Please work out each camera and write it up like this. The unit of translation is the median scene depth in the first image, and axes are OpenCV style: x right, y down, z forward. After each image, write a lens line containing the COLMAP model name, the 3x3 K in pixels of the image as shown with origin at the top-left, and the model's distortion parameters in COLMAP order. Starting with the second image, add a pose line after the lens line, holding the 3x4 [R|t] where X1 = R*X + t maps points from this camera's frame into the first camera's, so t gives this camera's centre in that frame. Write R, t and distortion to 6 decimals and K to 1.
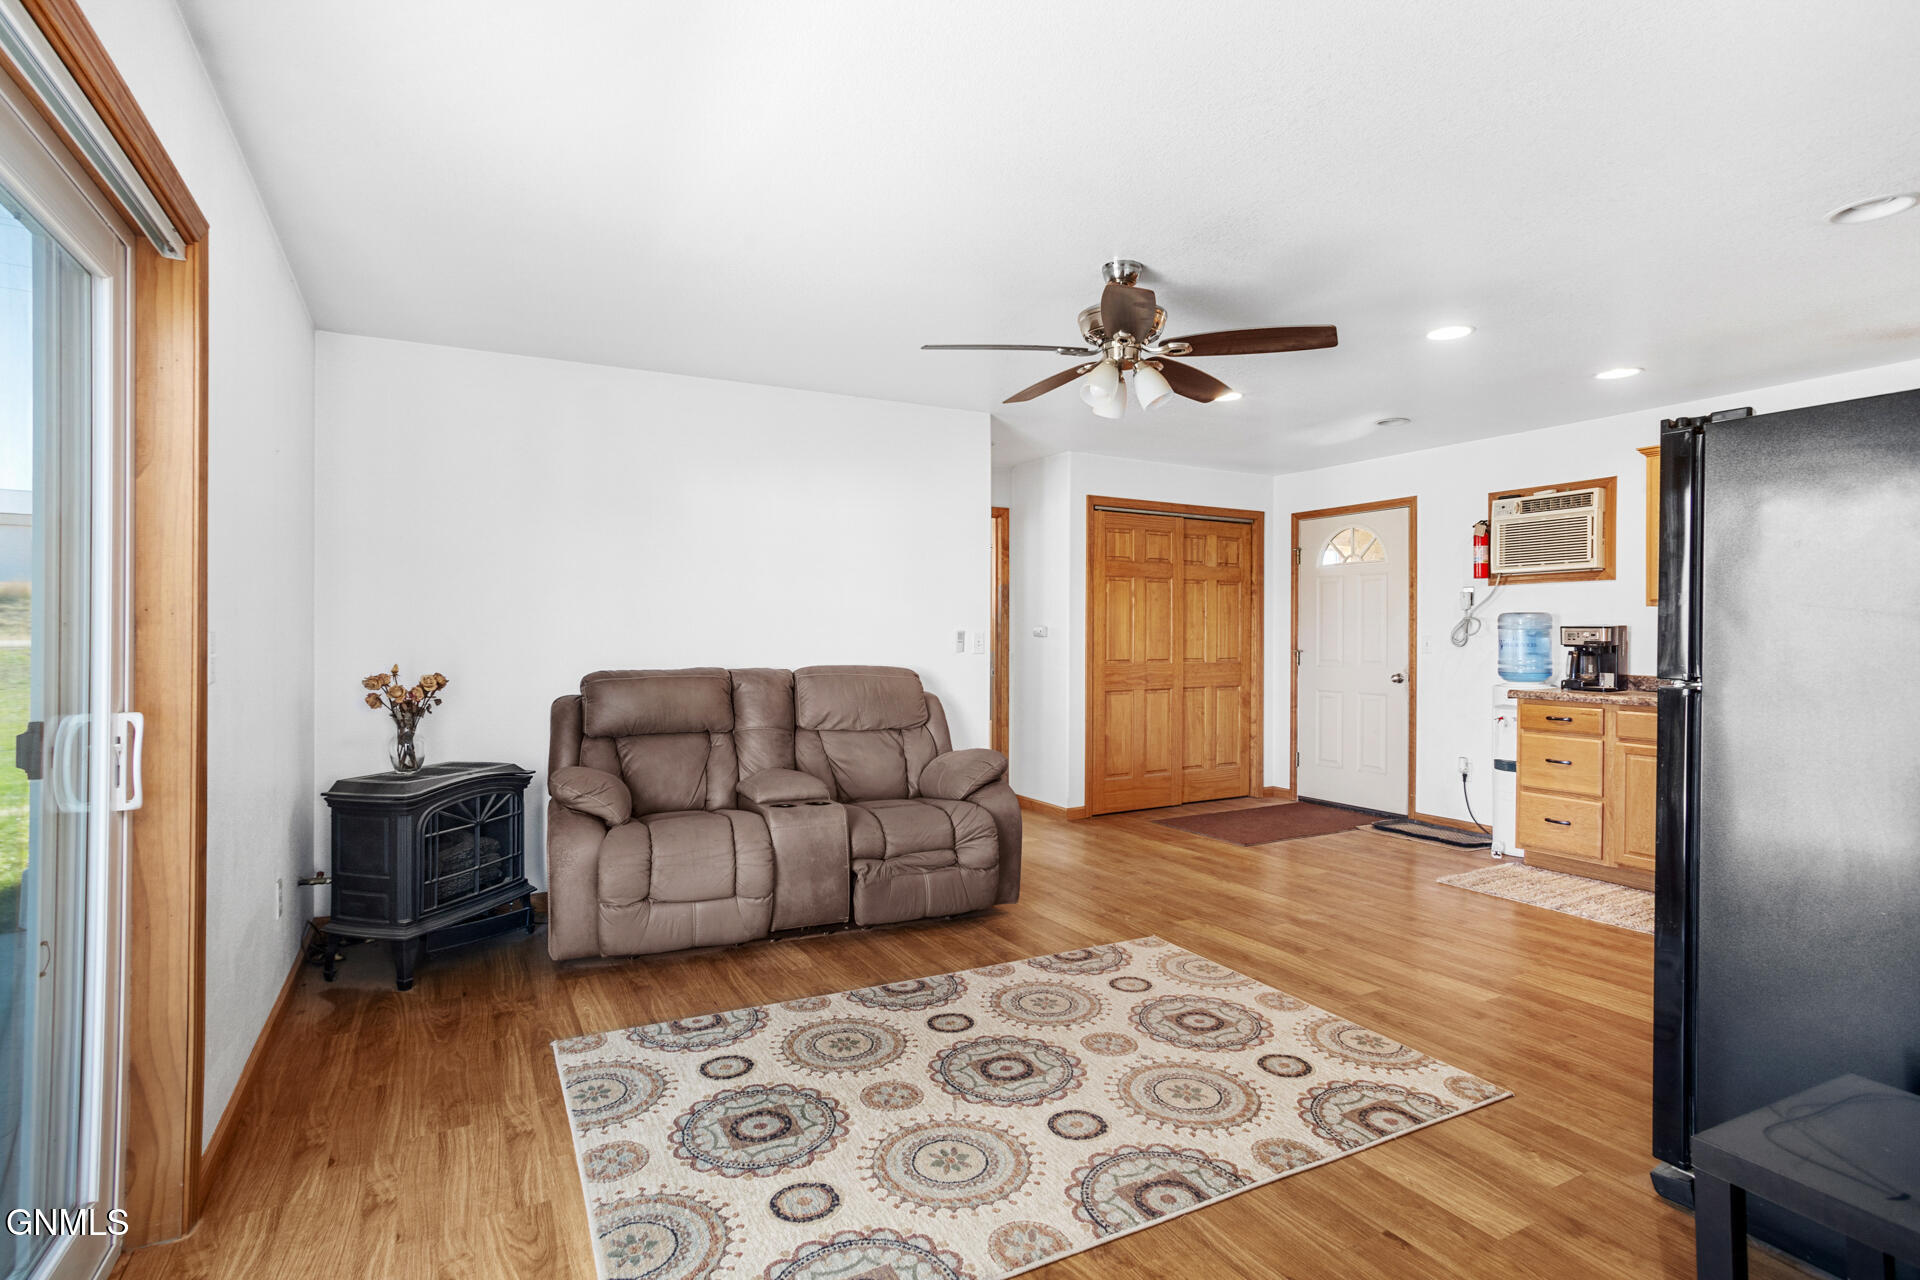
lens RADIAL K [[947.8, 0, 963.2], [0, 947.8, 631.5], [0, 0, 1]] dist [-0.049776, 0.001266]
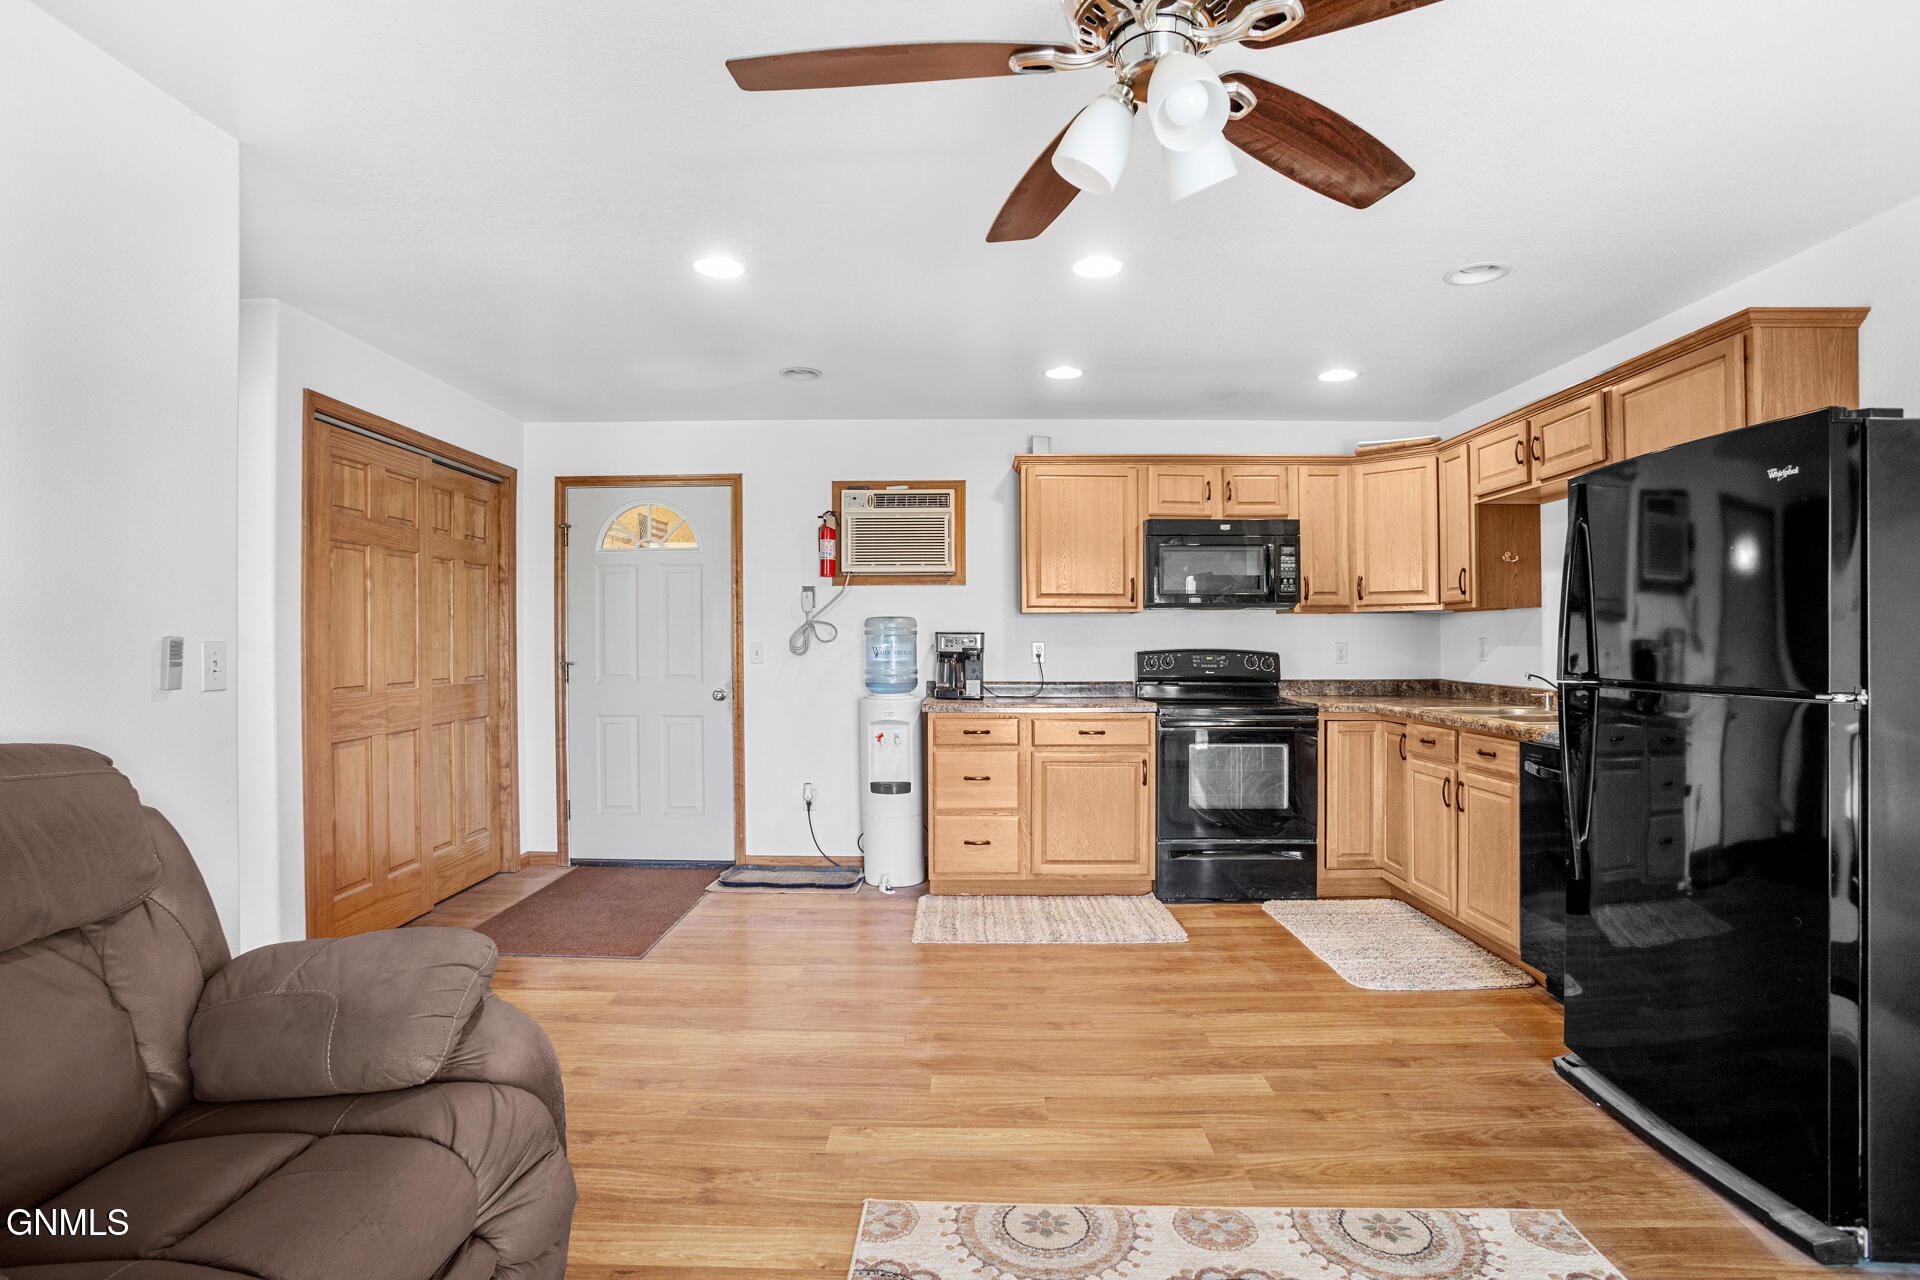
lens RADIAL K [[947.8, 0, 960.7], [0, 947.8, 638.1], [0, 0, 1]] dist [-0.049776, 0.001266]
pose [[0.507203, -0.001420, 0.861825, -0.150699], [-0.000773, 0.999997, 0.002102, -0.001142], [-0.861826, -0.001732, 0.507201, 0.441467]]
